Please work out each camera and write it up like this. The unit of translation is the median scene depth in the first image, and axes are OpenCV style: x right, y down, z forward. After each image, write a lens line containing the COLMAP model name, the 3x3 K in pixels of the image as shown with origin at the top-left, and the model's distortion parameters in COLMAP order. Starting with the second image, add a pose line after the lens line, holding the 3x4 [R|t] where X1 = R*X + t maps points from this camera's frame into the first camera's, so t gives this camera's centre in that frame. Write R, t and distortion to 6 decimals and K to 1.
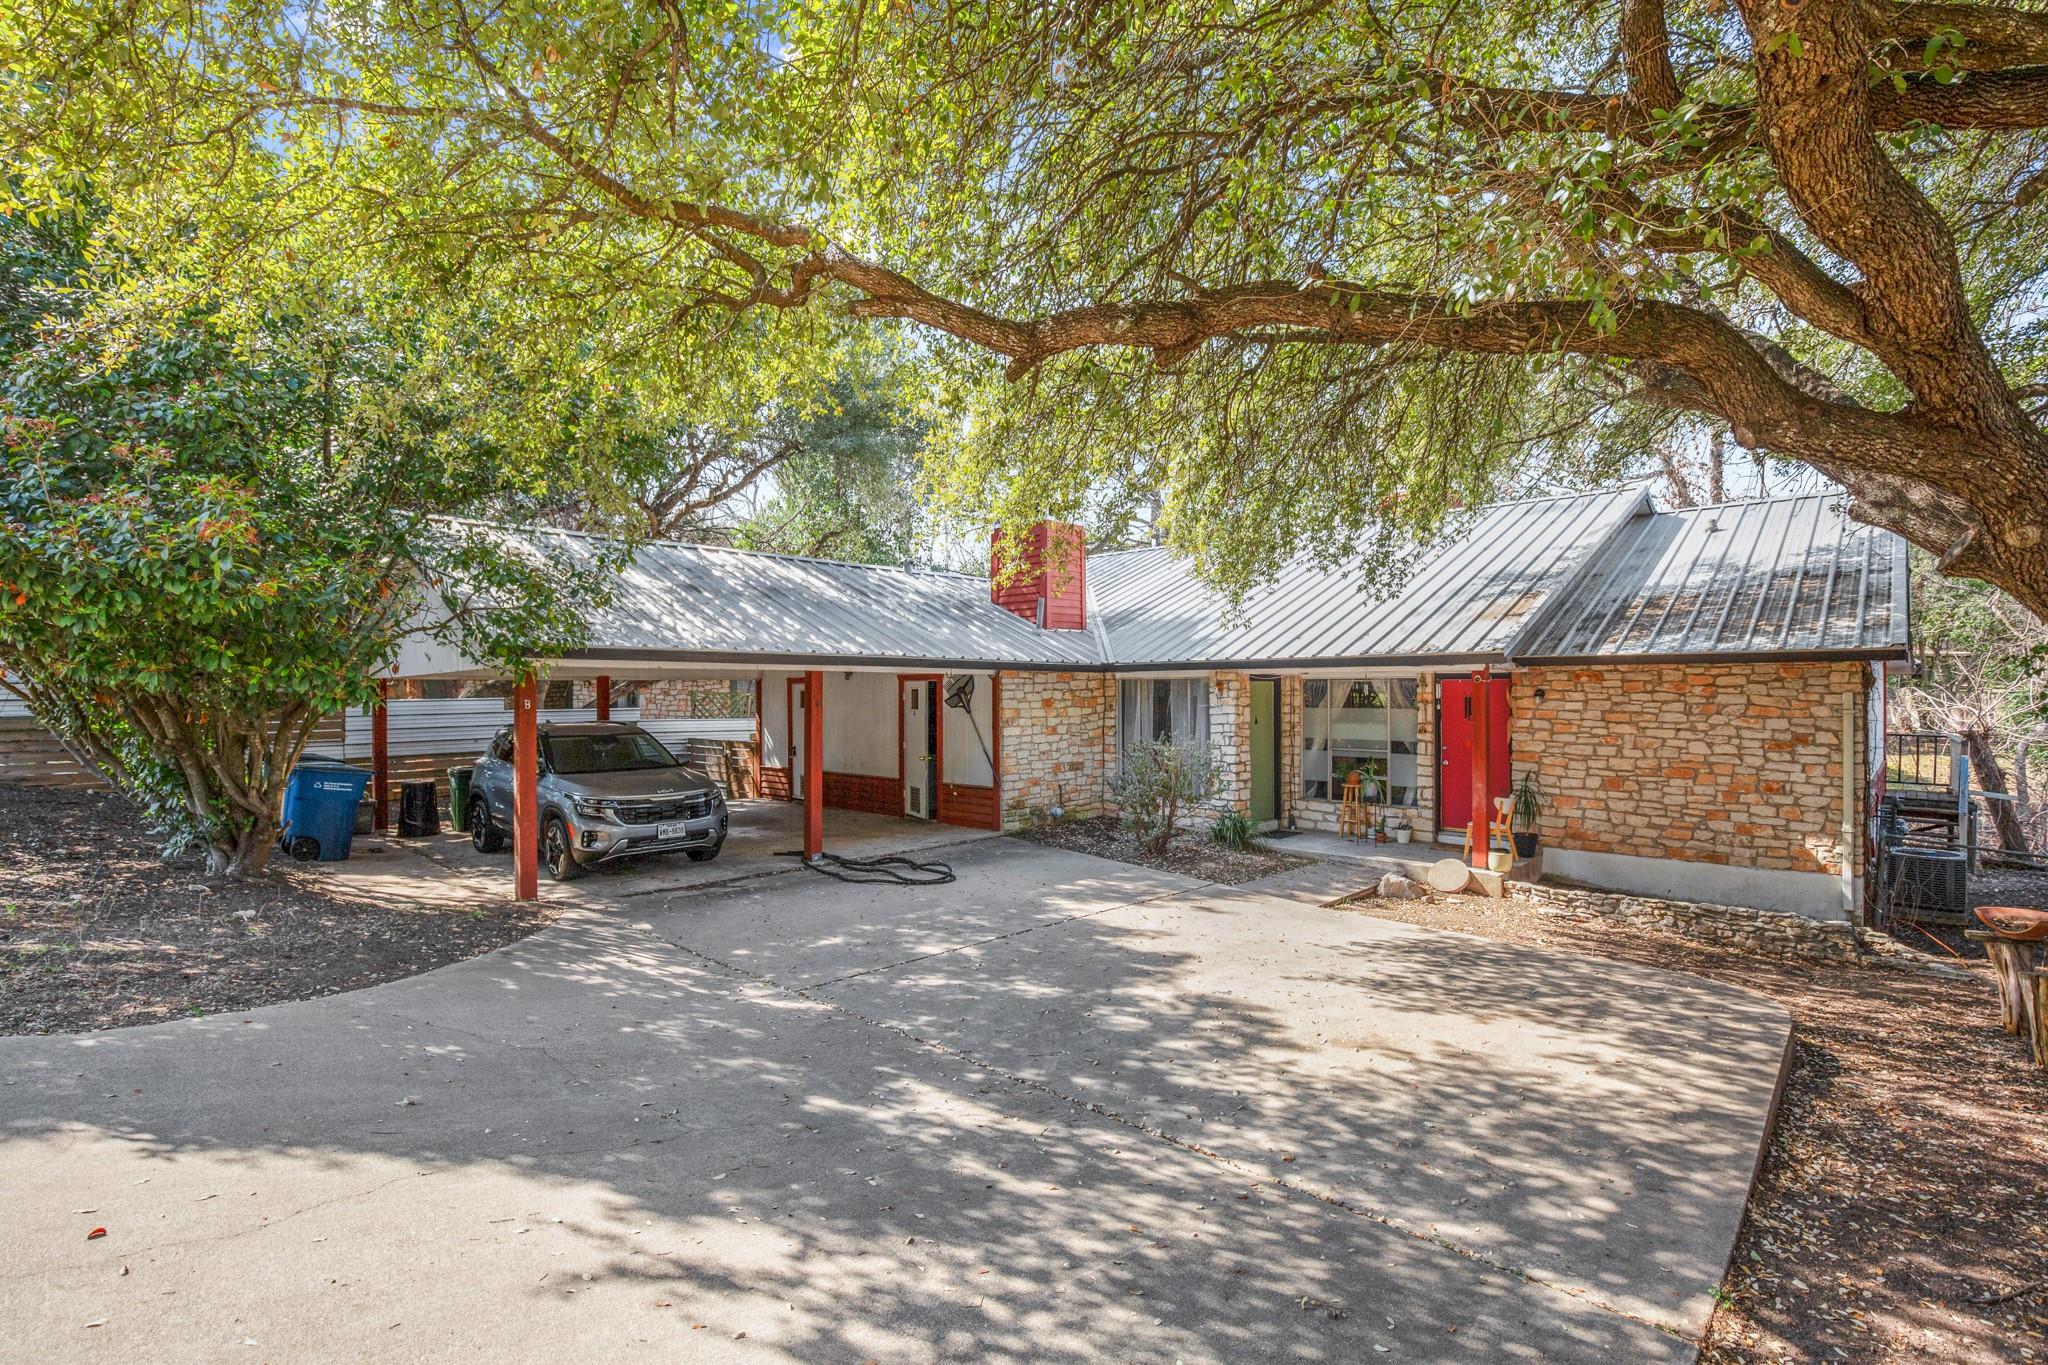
lens RADIAL K [[934.0, 0, 1037.6], [0, 934.0, 683.6], [0, 0, 1]] dist [-0.051171, 0.000238]
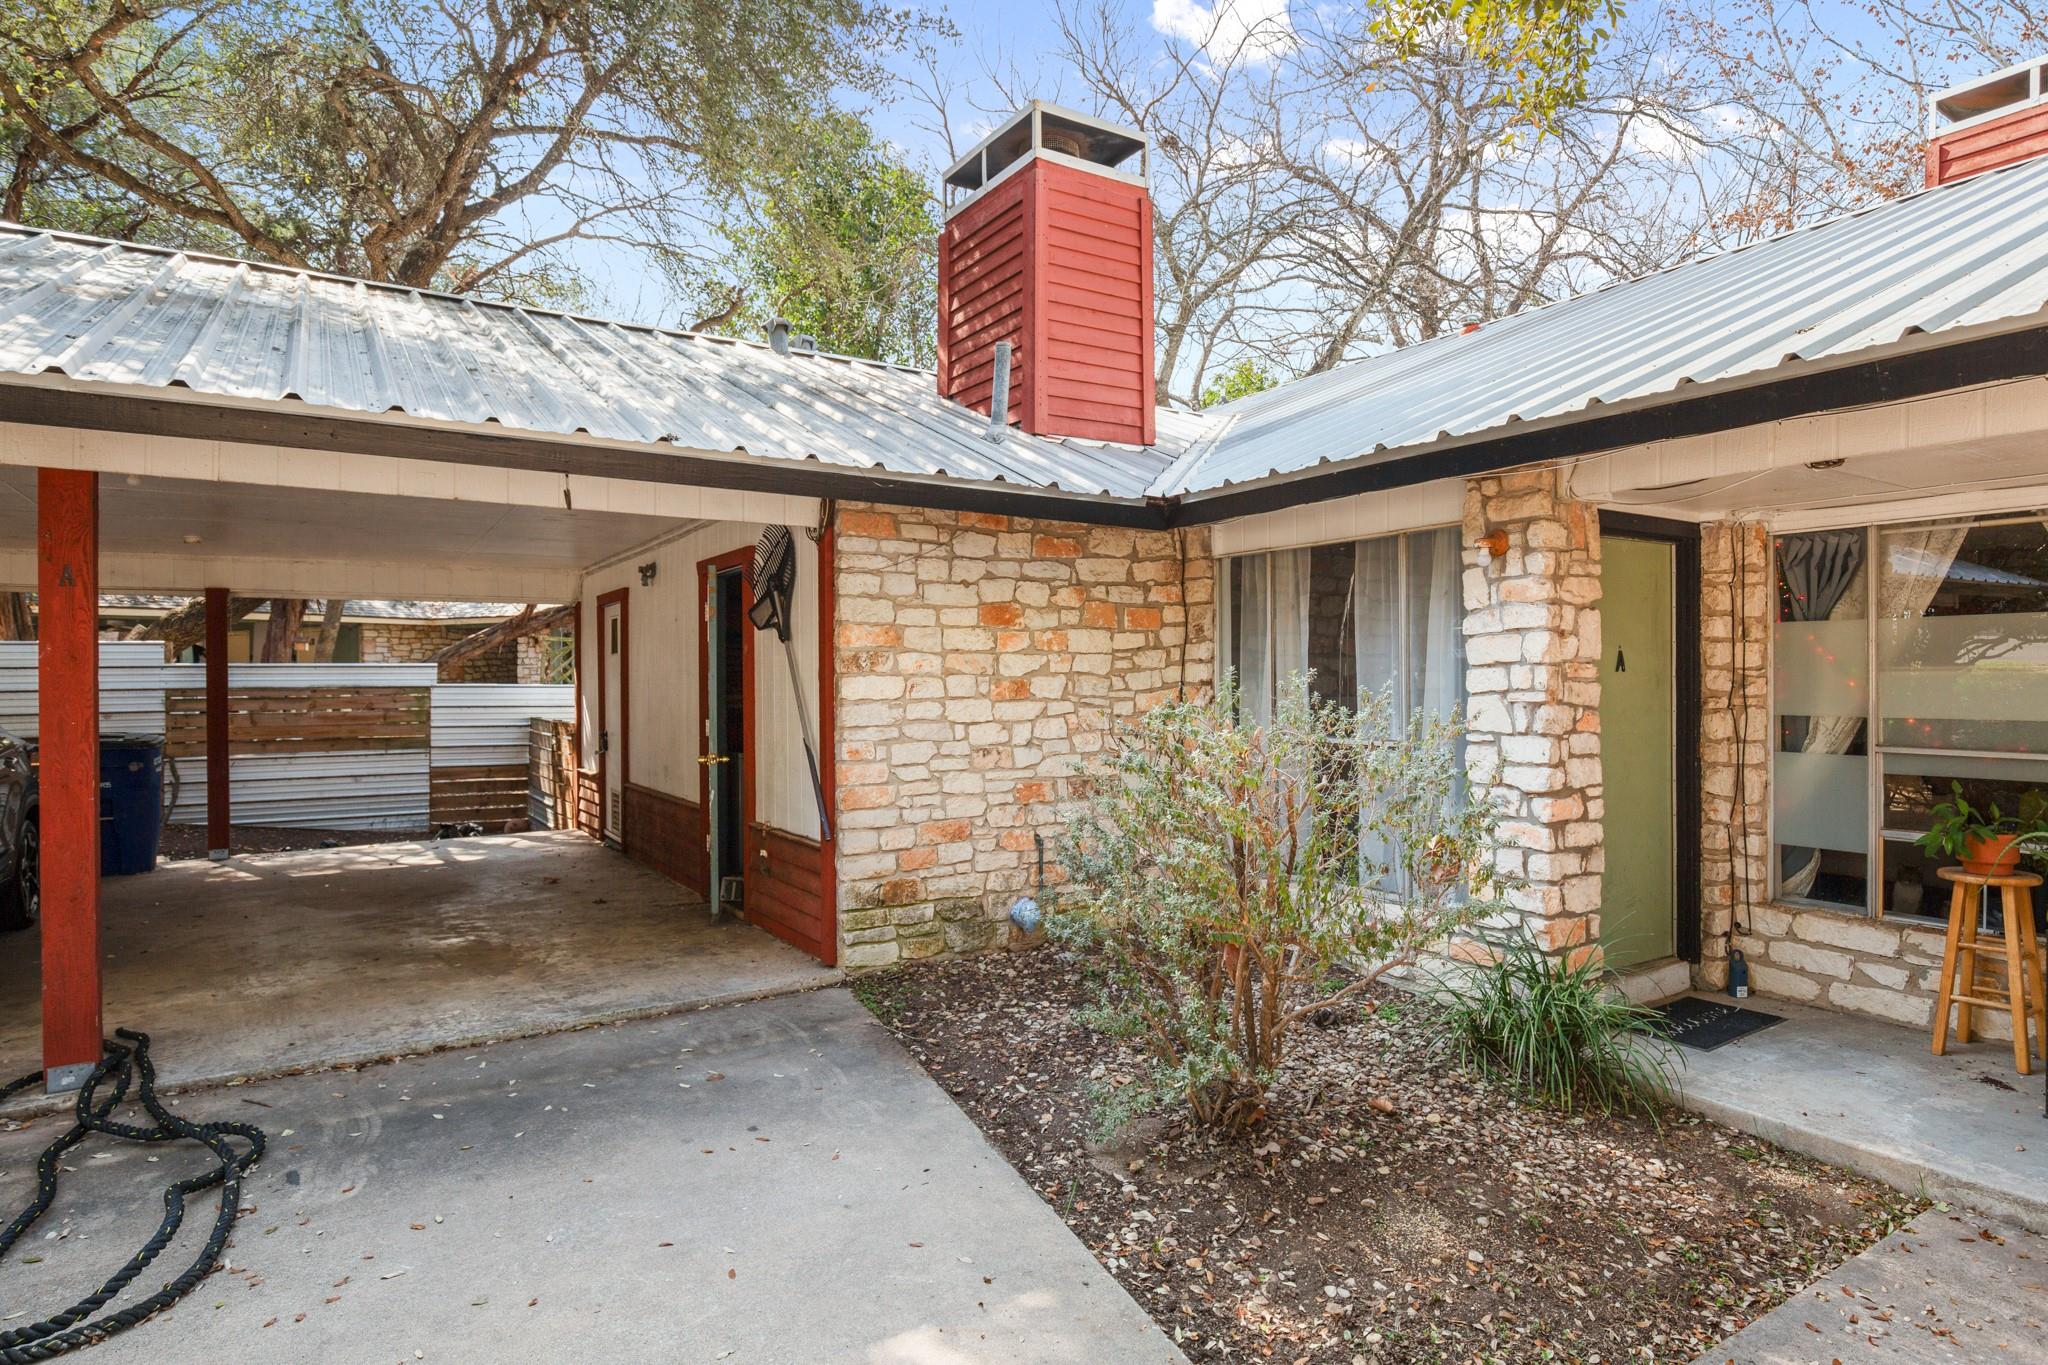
lens RADIAL K [[1133.4, 0, 1037.1], [0, 1133.4, 676.8], [0, 0, 1]] dist [-0.025519, 0.008244]
pose [[0.974189, -0.000910, -0.225731, 0.212811], [0.002837, 0.999962, 0.008215, 0.071143], [0.225715, -0.008643, 0.974155, 0.970750]]
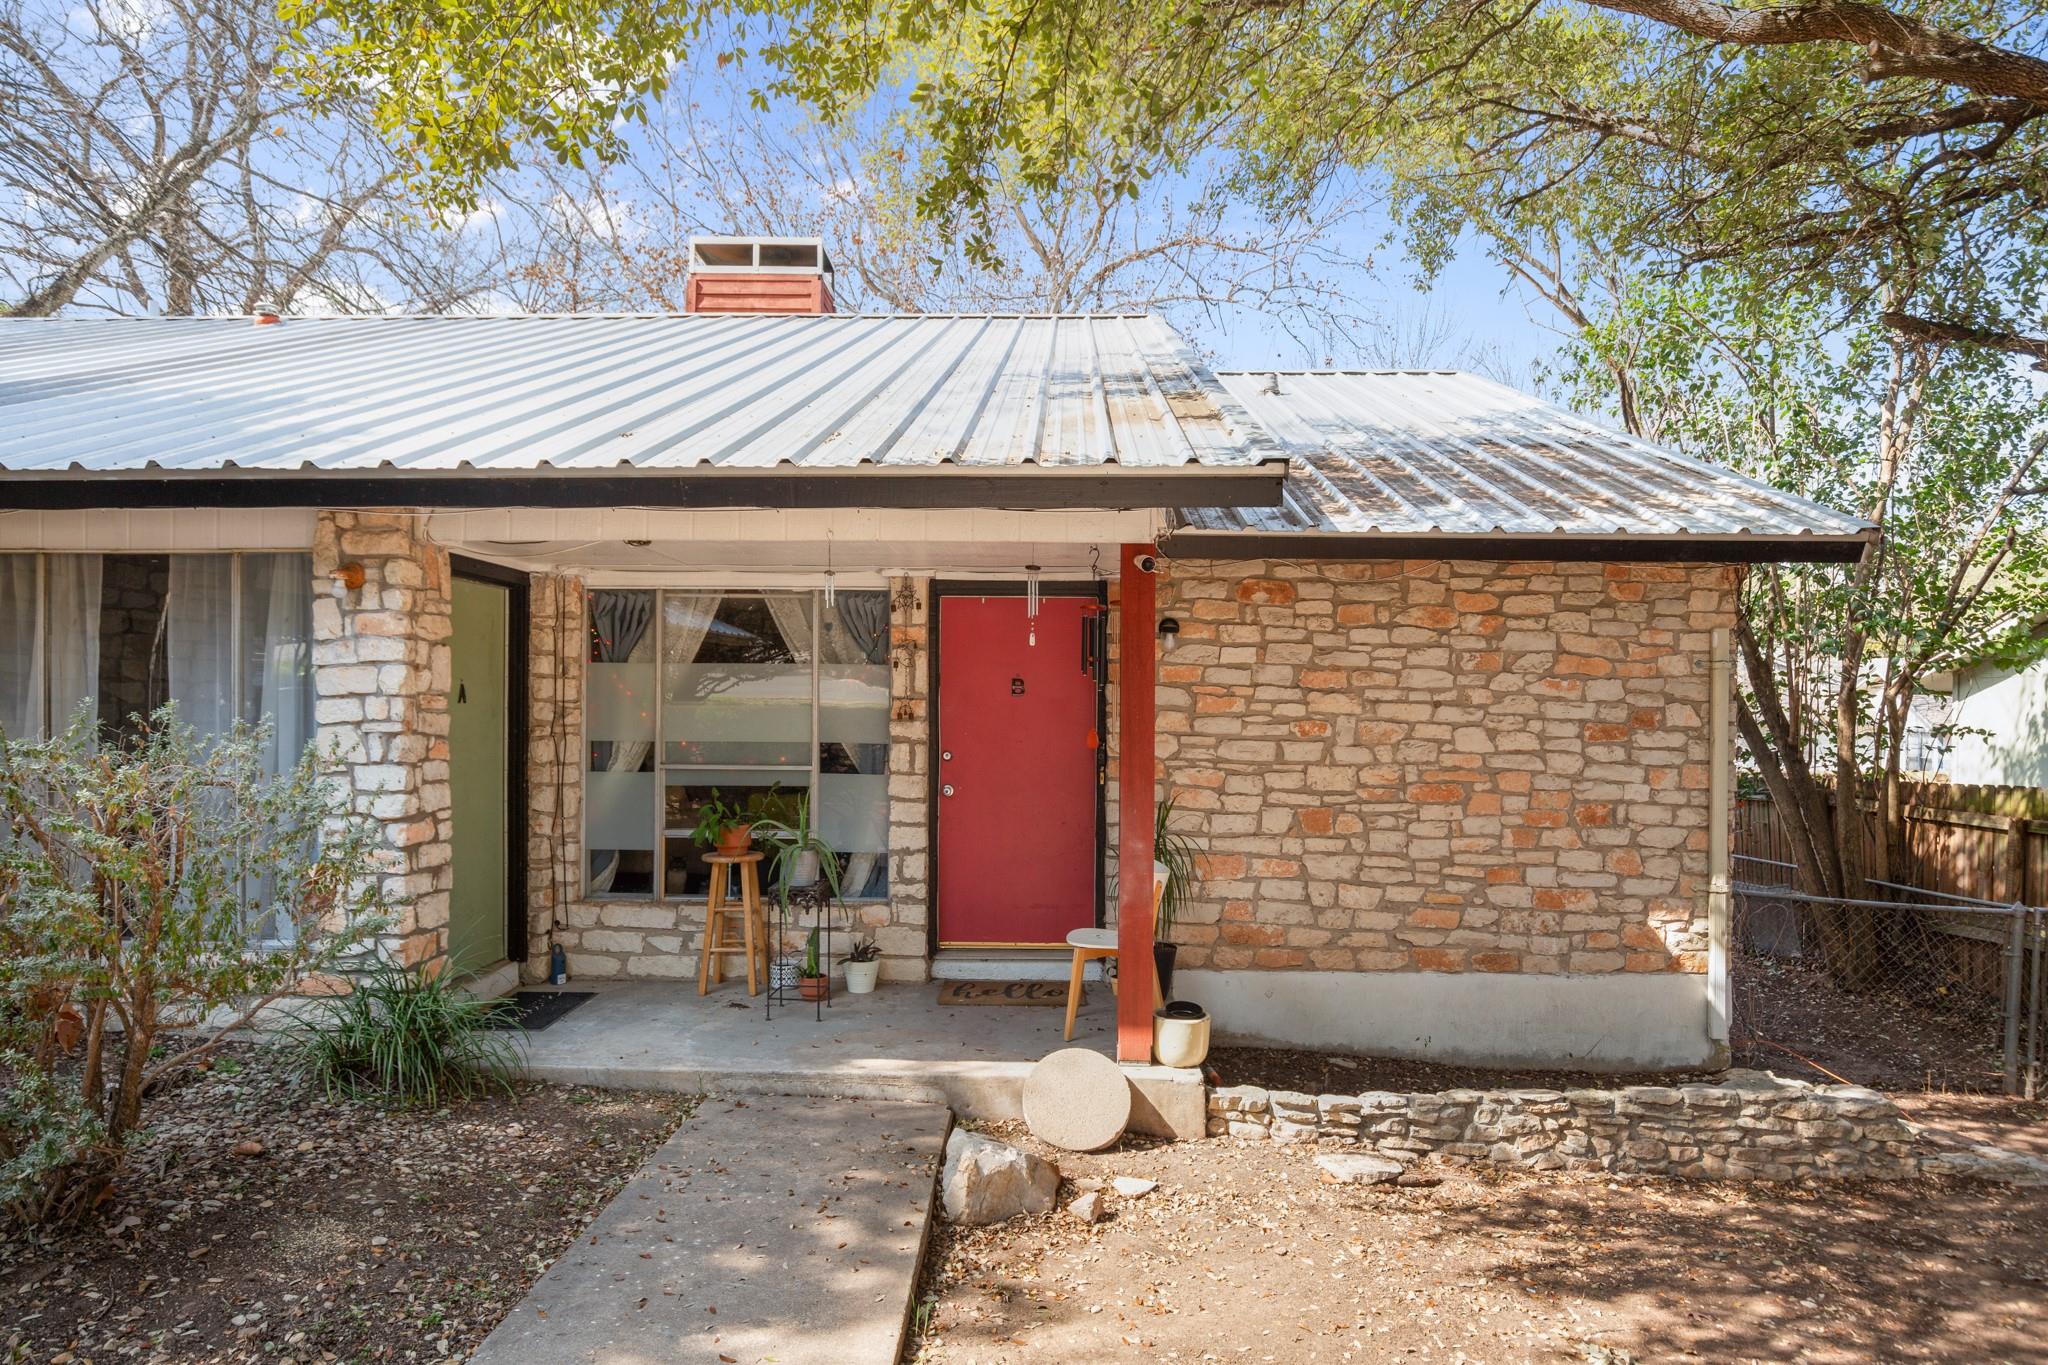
lens RADIAL K [[1187.3, 0, 1034.4], [0, 1187.3, 709.1], [0, 0, 1]] dist [-0.013185, -0.000177]
pose [[0.734389, 0.005237, 0.678709, 0.153194], [-0.013750, 0.999880, 0.007163, 0.067922], [-0.678590, -0.014592, 0.734372, 0.892043]]
